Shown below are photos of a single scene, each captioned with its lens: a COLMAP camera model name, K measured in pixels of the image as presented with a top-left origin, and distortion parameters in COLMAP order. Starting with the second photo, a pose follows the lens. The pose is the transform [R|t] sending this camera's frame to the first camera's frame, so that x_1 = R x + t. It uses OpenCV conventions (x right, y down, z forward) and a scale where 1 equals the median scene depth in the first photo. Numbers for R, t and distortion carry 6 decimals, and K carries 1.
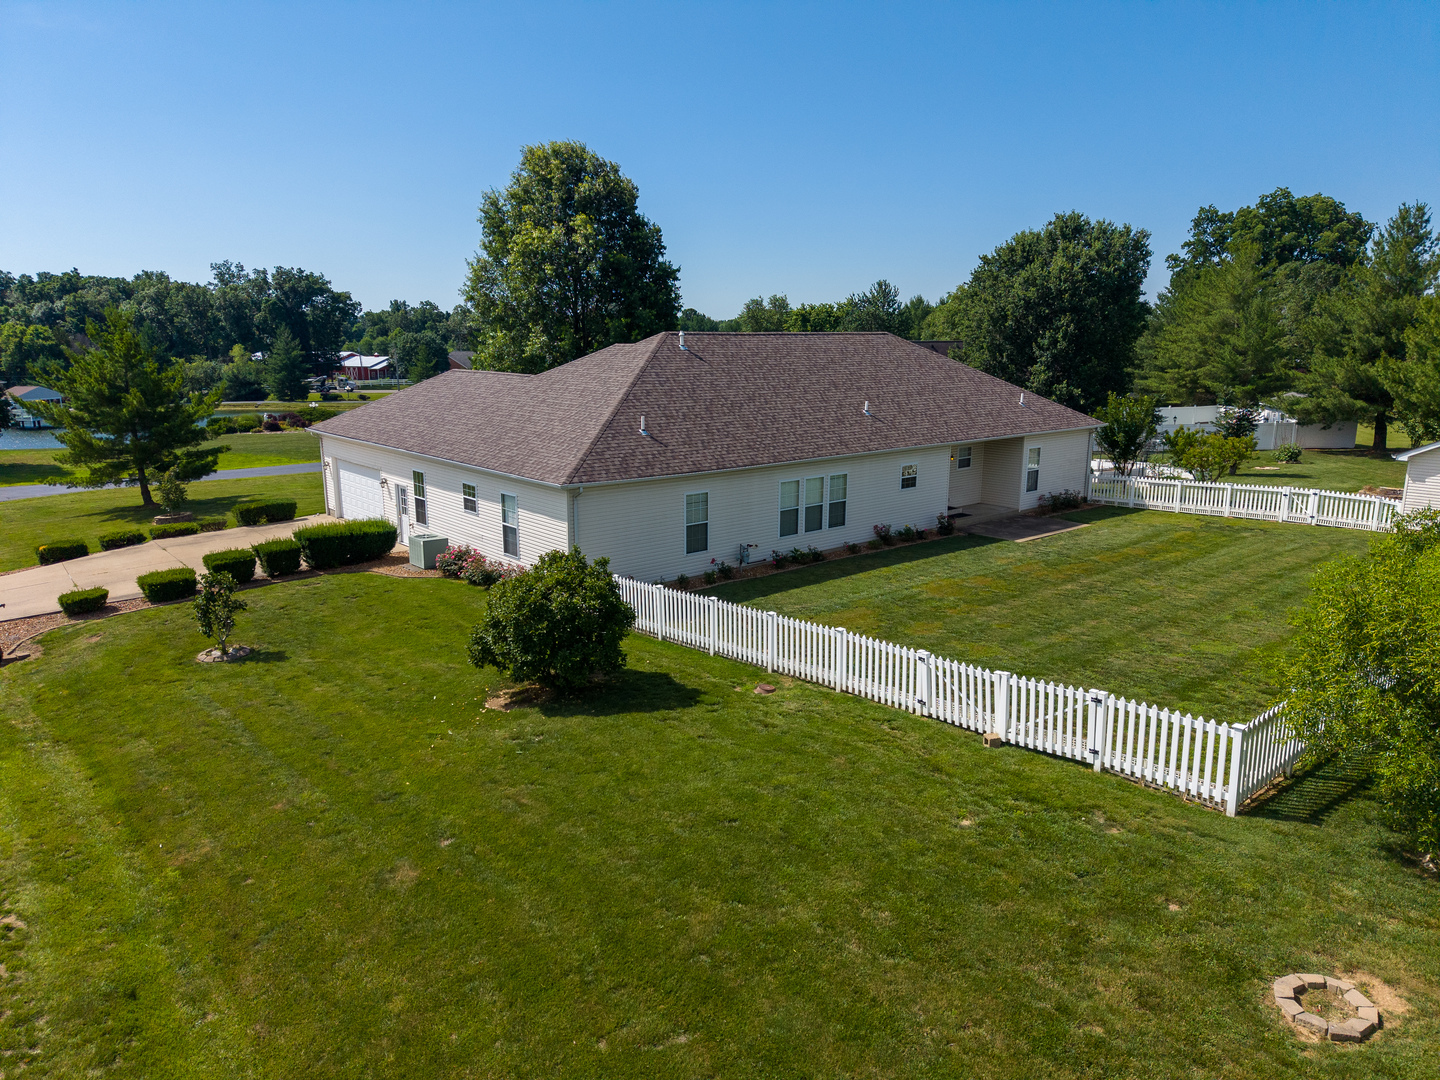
lens RADIAL K [[934.8, 0, 720.0], [0, 934.8, 540.0], [0, 0, 1]] dist [0.053865, -0.058041]
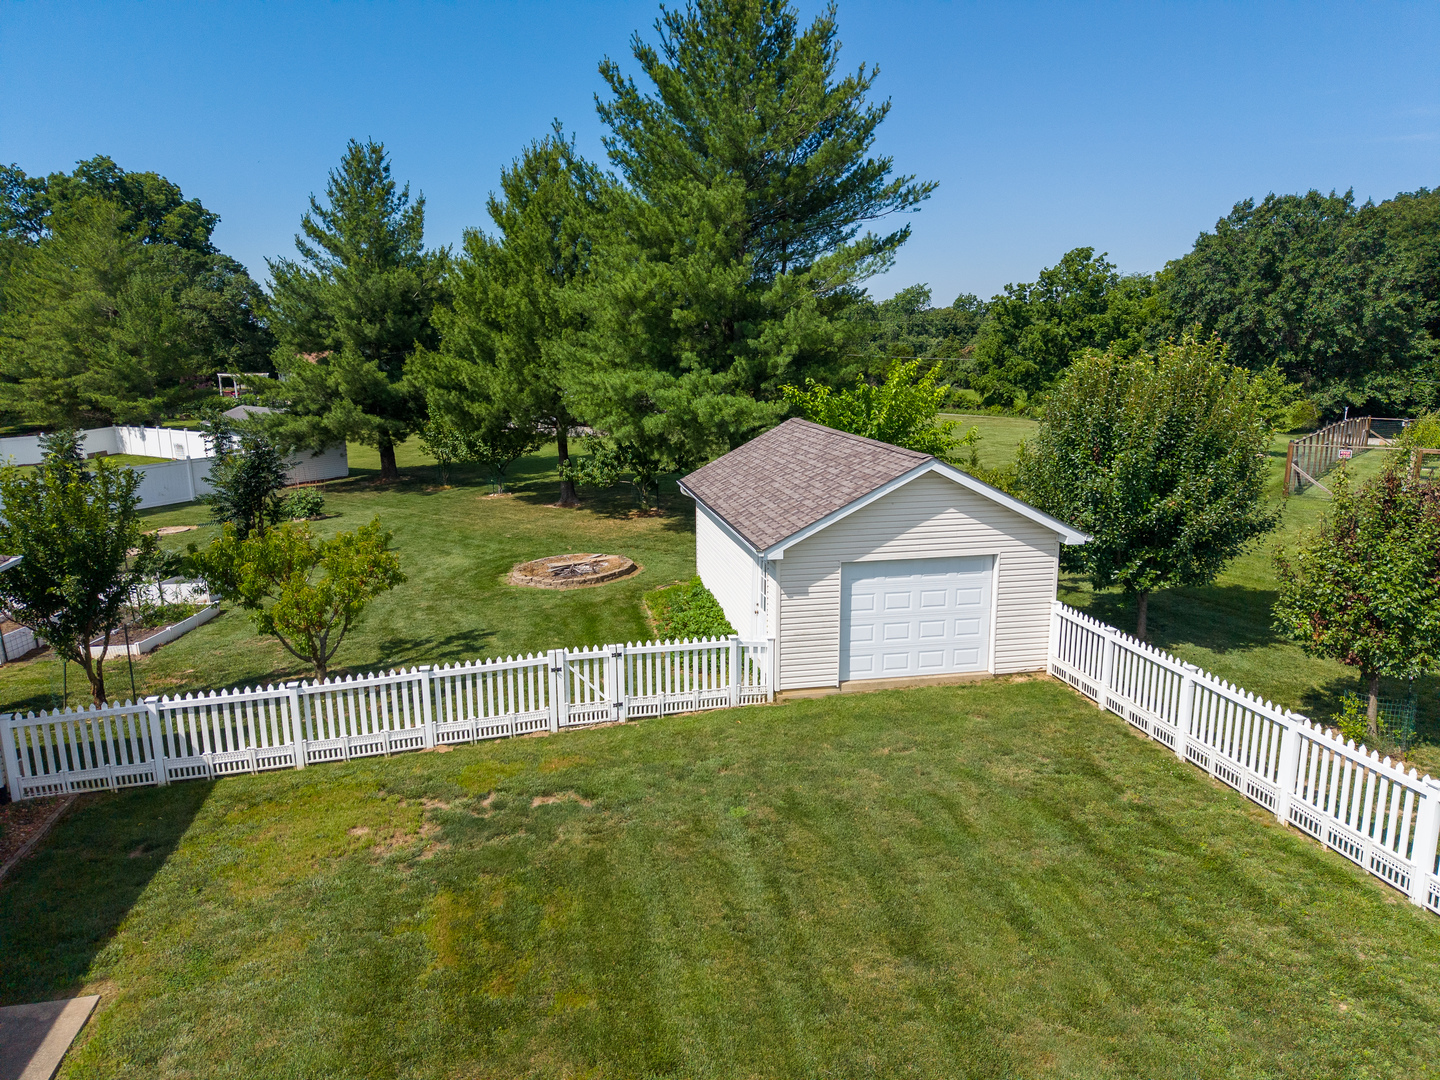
lens RADIAL K [[934.8, 0, 720.0], [0, 934.8, 540.0], [0, 0, 1]] dist [0.053865, -0.058041]
pose [[0.460635, -0.185324, 0.868027, 0.165019], [0.188246, 0.976110, 0.108503, -0.081444], [-0.867398, 0.113423, 0.484516, 0.432929]]
